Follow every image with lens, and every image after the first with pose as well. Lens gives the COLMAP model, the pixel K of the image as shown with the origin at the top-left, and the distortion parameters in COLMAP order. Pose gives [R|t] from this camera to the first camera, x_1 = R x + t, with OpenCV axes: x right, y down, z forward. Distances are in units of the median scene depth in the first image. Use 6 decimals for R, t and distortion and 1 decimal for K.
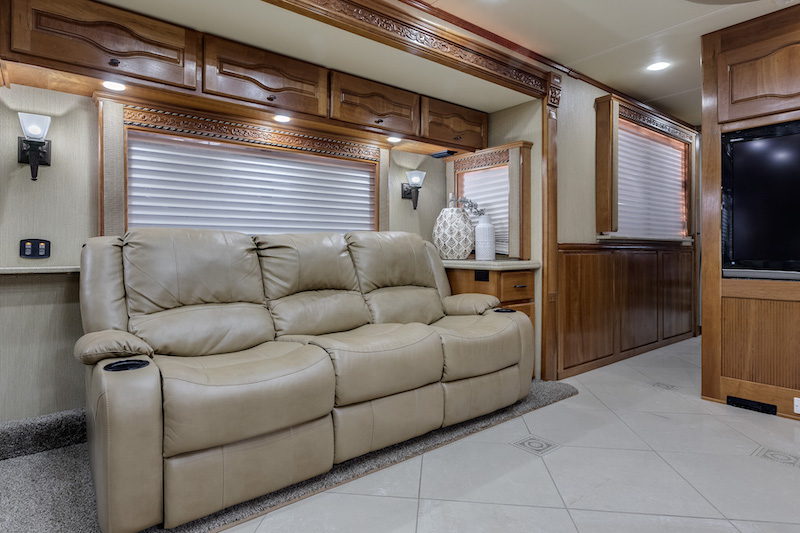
lens RADIAL K [[392.2, 0, 399.7], [0, 392.2, 248.8], [0, 0, 1]] dist [0.018281, 0.000212]
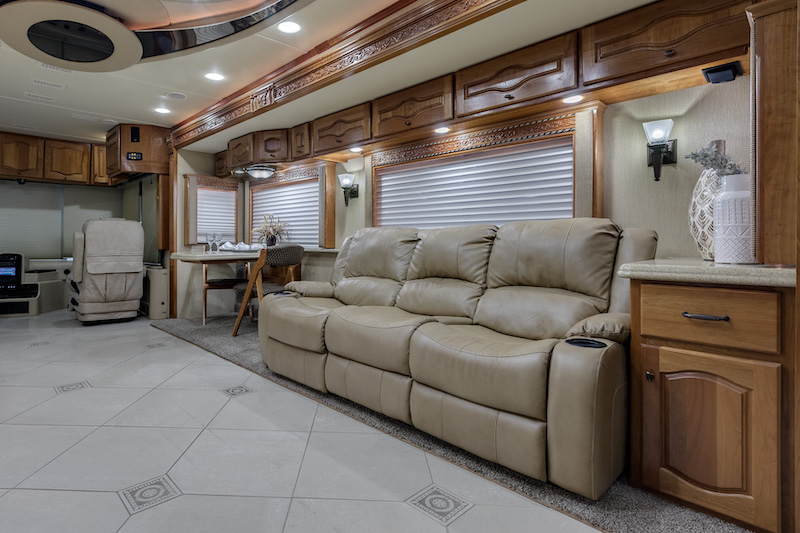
lens RADIAL K [[415.8, 0, 397.2], [0, 415.8, 239.6], [0, 0, 1]] dist [-0.003177, -0.000101]
pose [[0.192640, -0.001269, -0.981269, 0.929836], [-0.001275, 0.999998, -0.001544, -0.000214], [0.981269, 0.001548, 0.192638, 0.650527]]
